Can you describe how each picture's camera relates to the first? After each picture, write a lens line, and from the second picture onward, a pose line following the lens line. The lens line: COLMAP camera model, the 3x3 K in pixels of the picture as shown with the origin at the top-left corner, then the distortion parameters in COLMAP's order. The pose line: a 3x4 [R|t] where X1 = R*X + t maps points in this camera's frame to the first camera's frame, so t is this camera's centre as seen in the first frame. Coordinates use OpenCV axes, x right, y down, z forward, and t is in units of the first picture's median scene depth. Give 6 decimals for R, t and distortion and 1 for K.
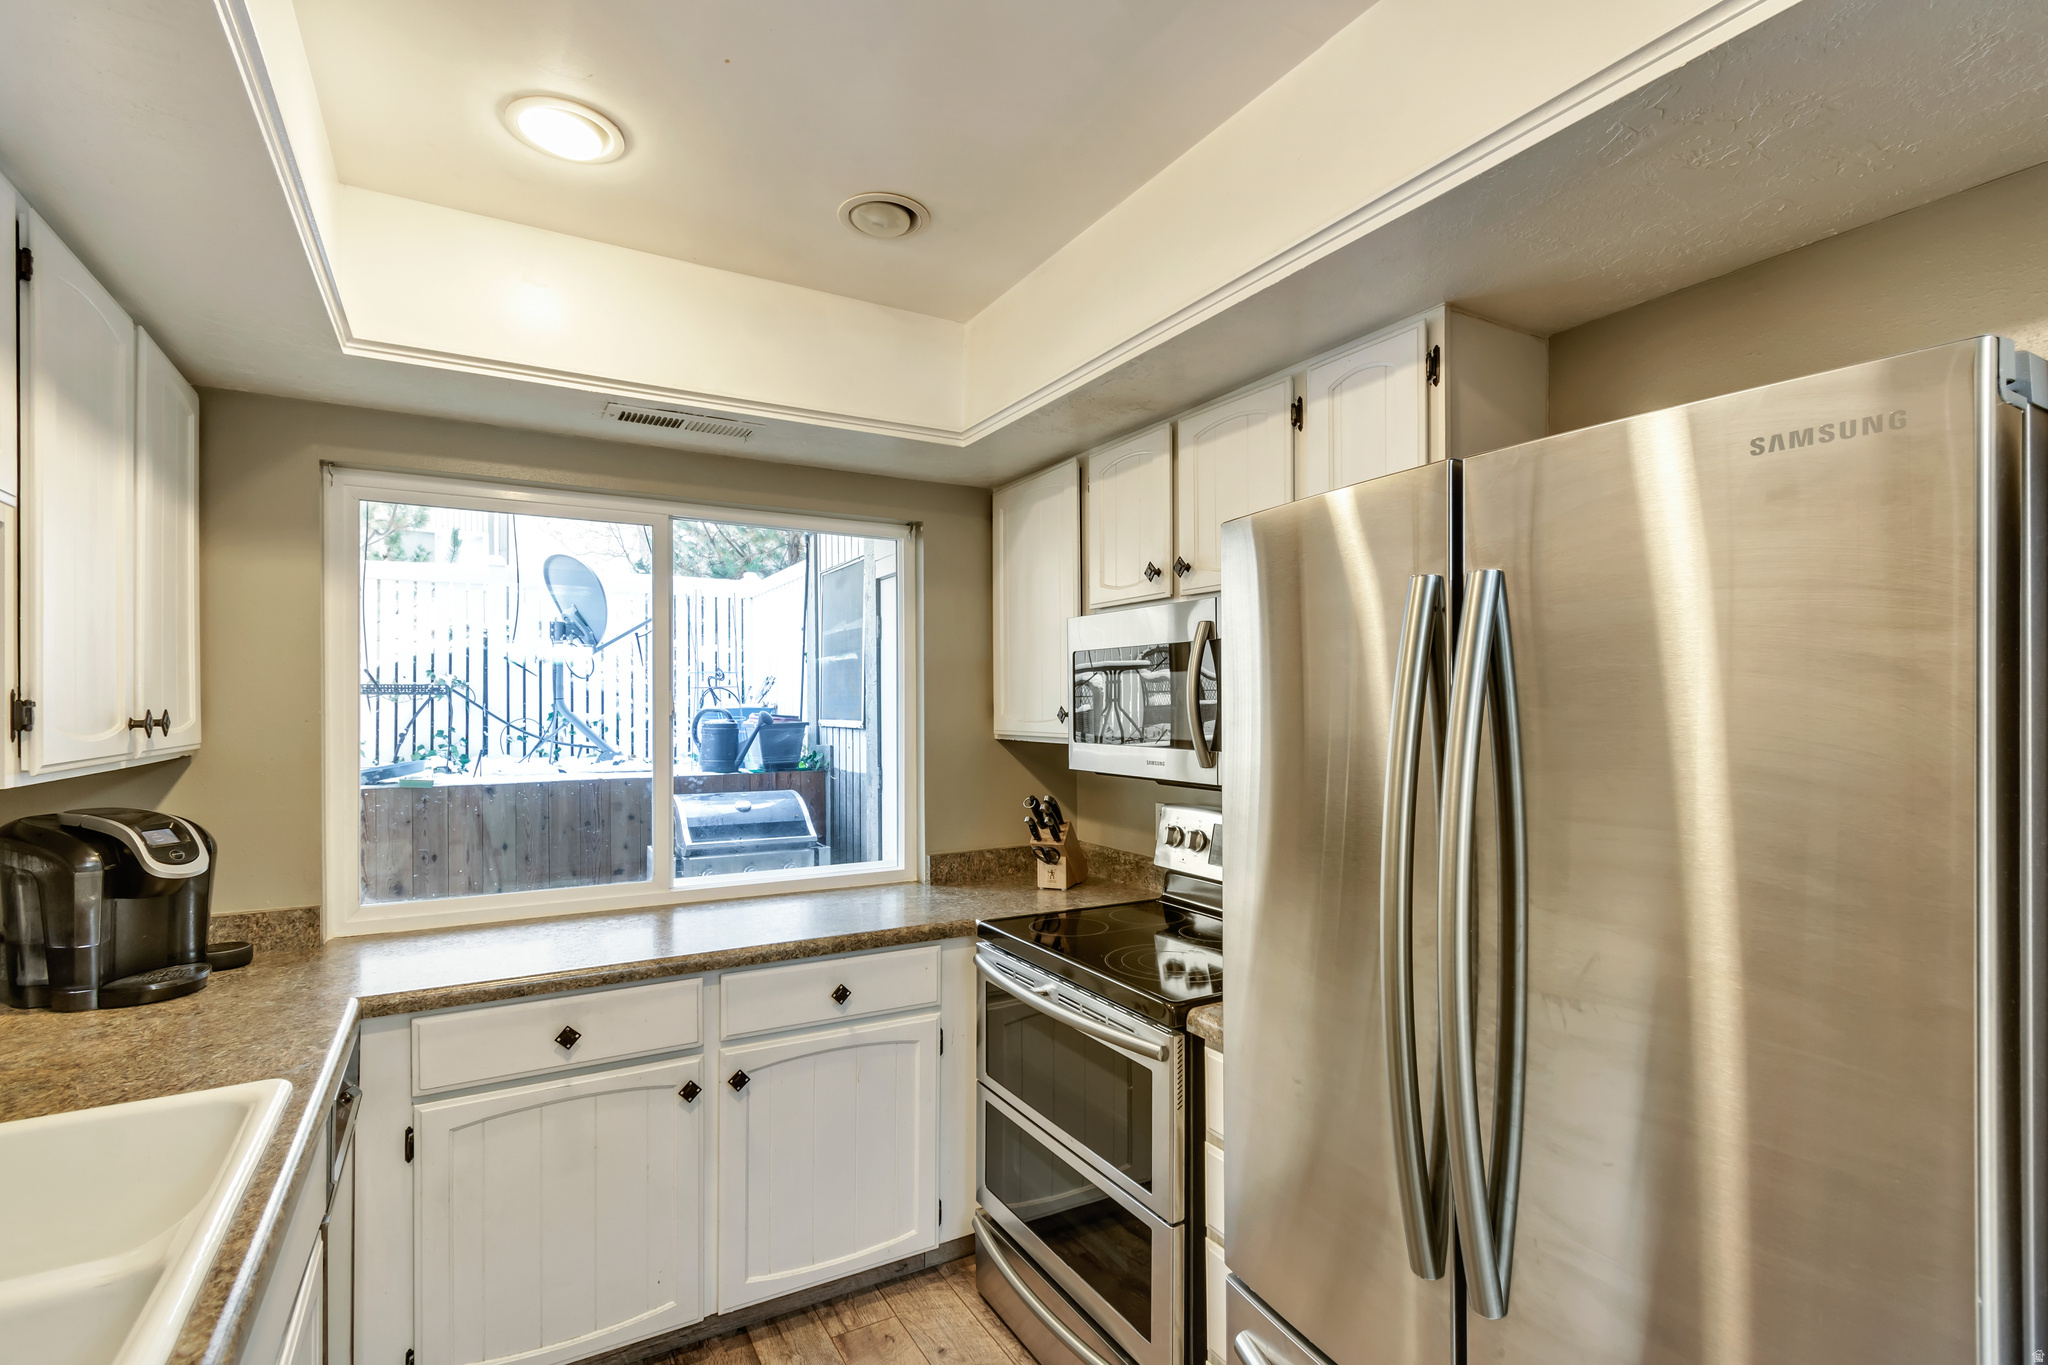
lens RADIAL K [[939.6, 0, 1051.8], [0, 939.6, 708.2], [0, 0, 1]] dist [-0.002855, 0.000172]
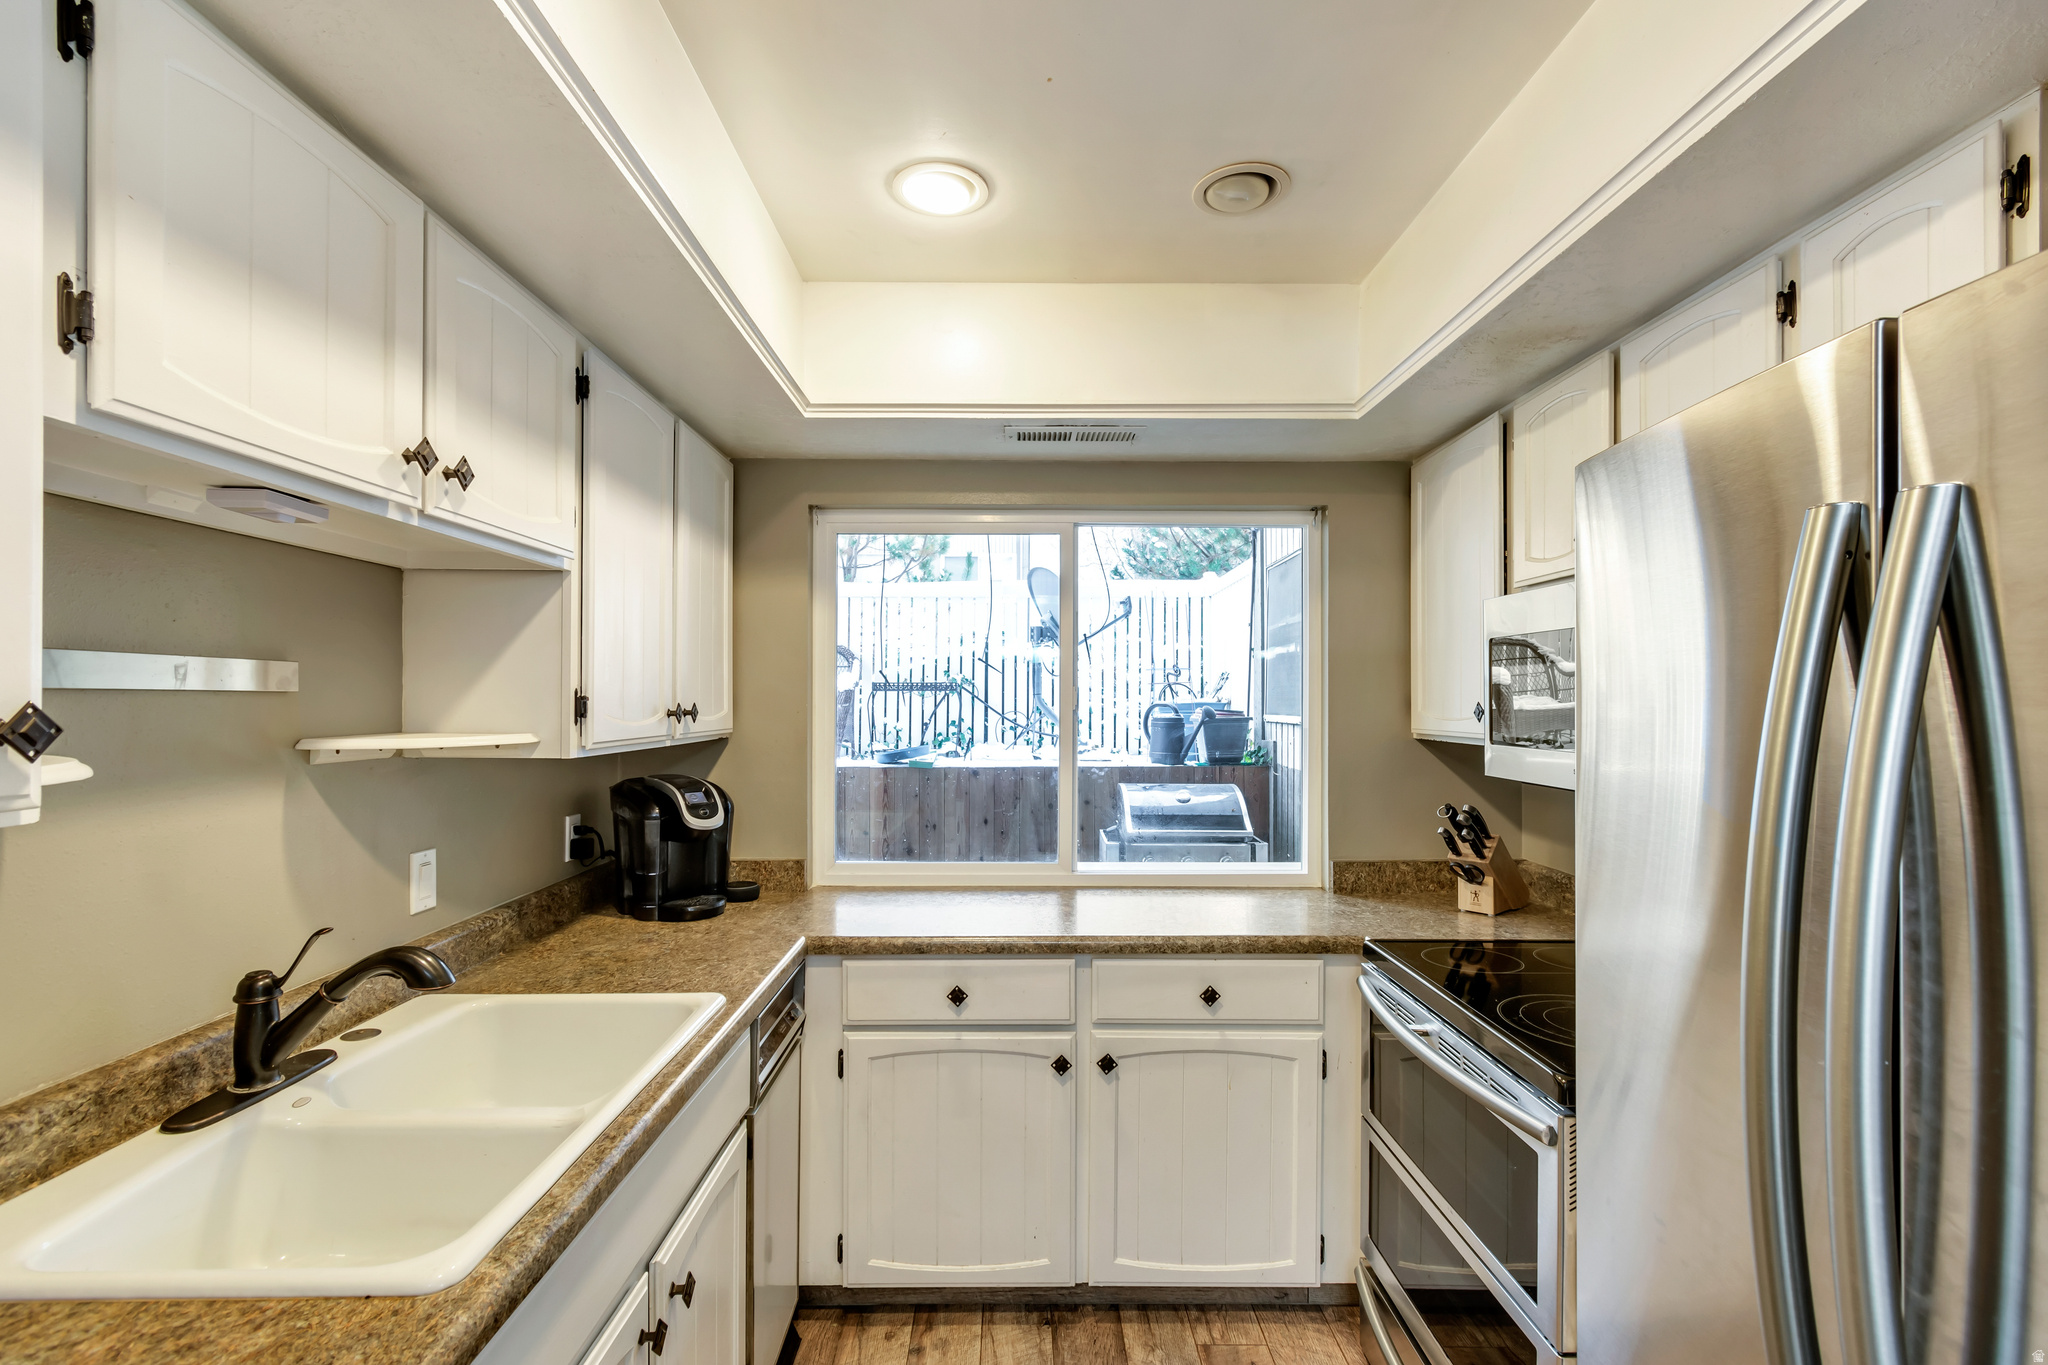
lens RADIAL K [[939.6, 0, 1041.1], [0, 939.6, 701.2], [0, 0, 1]] dist [-0.002855, 0.000172]
pose [[0.865005, 0.001531, -0.501762, 0.117357], [-0.002754, 0.999995, -0.001696, -0.000026], [0.501756, 0.002849, 0.865004, 0.068295]]
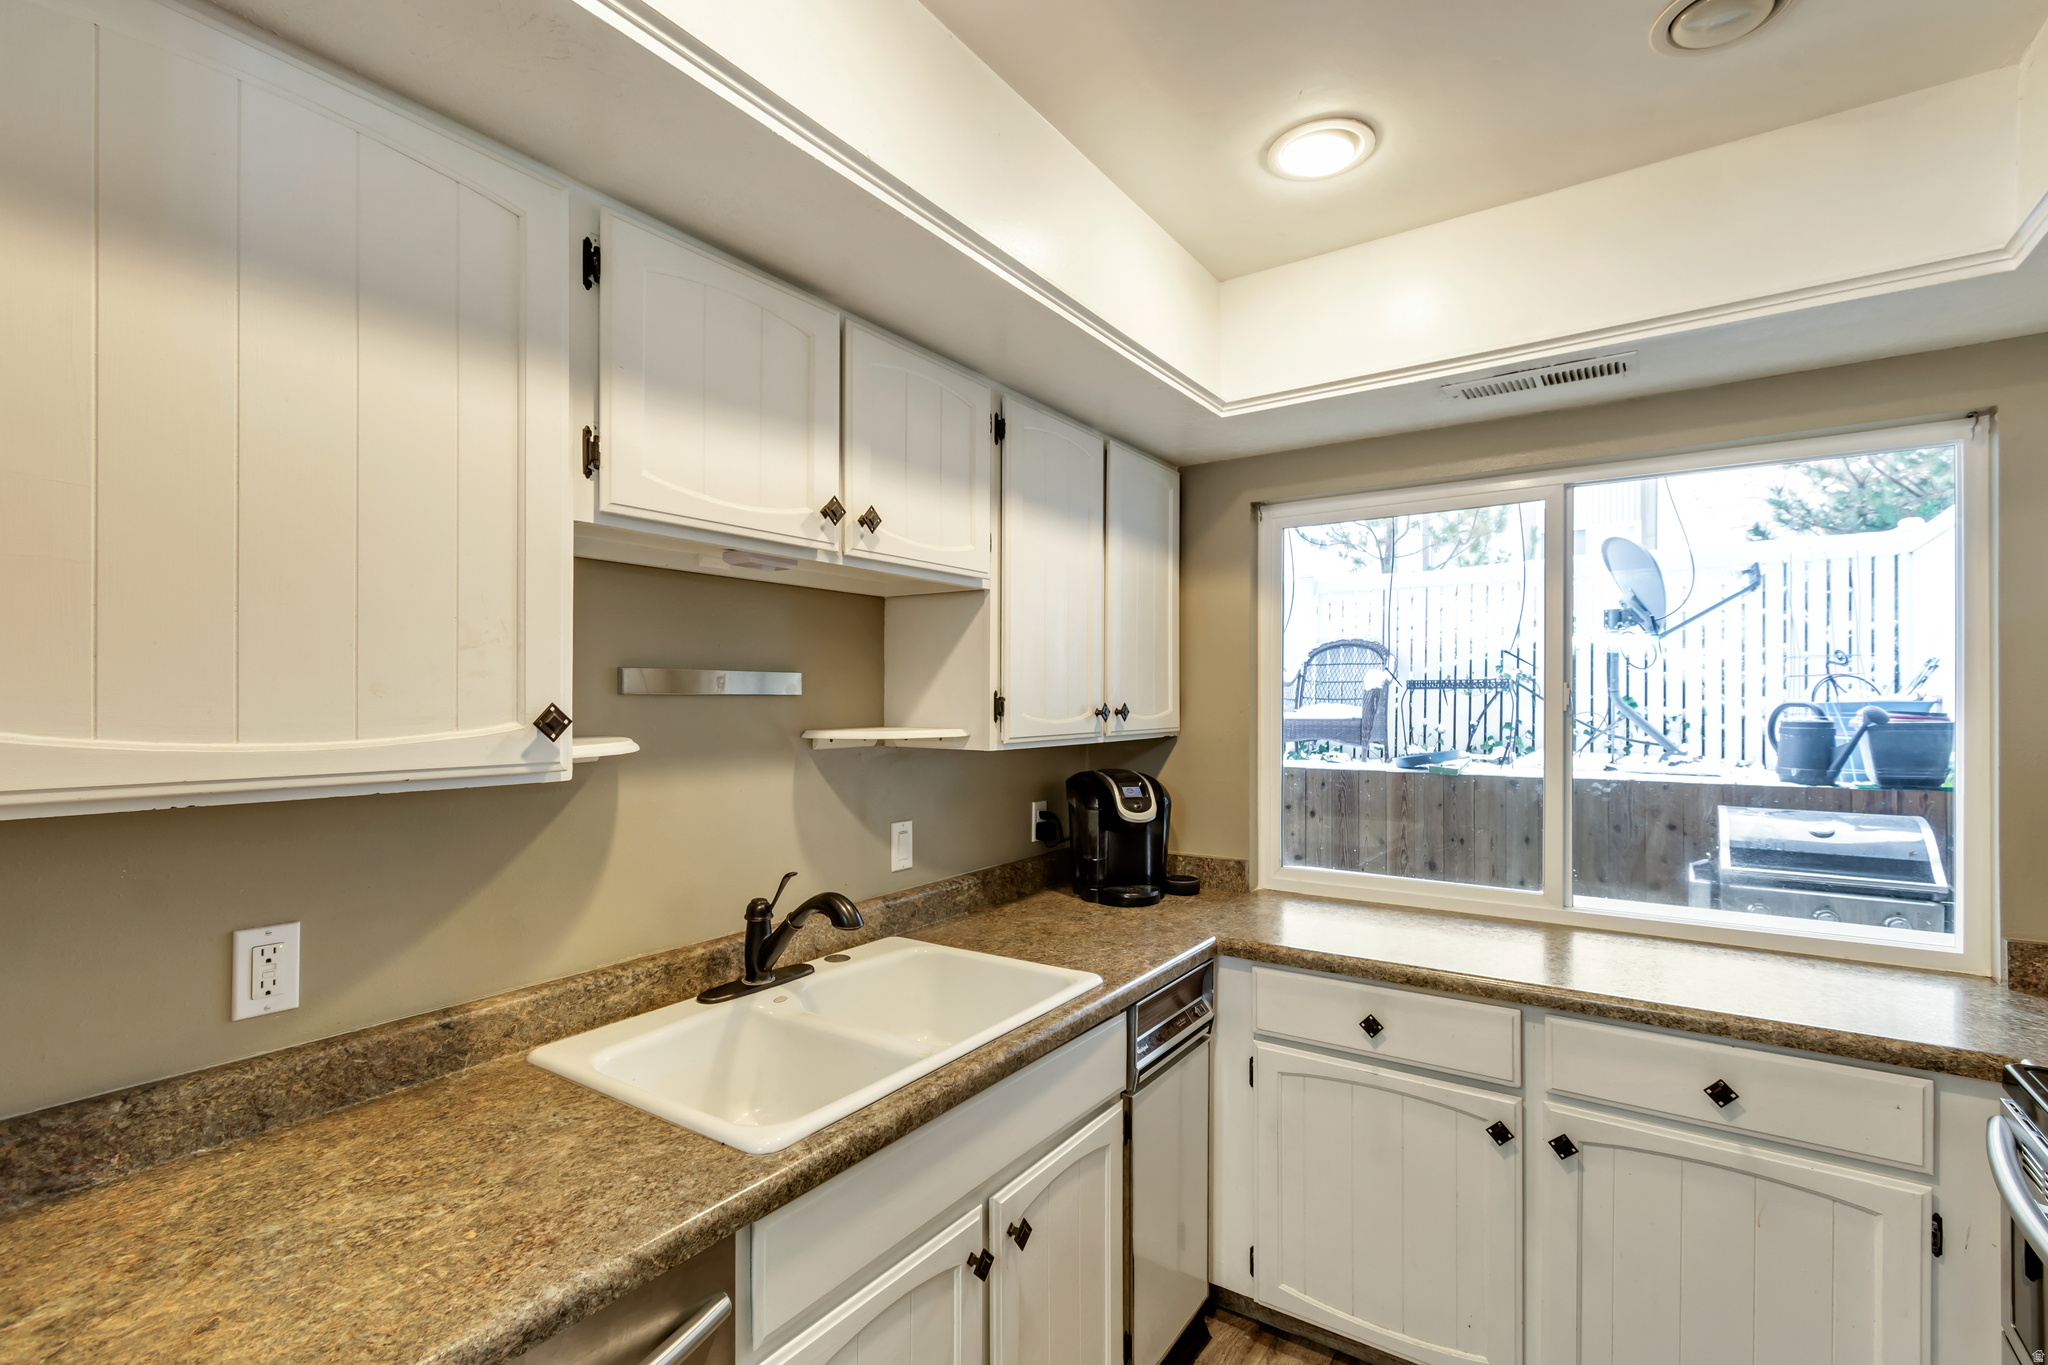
lens RADIAL K [[939.6, 0, 1009.8], [0, 939.6, 697.0], [0, 0, 1]] dist [-0.002855, 0.000172]
pose [[0.400765, -0.003852, -0.916173, 0.228613], [-0.000574, 0.999990, -0.004456, -0.000677], [0.916181, 0.002312, 0.400759, 0.202990]]
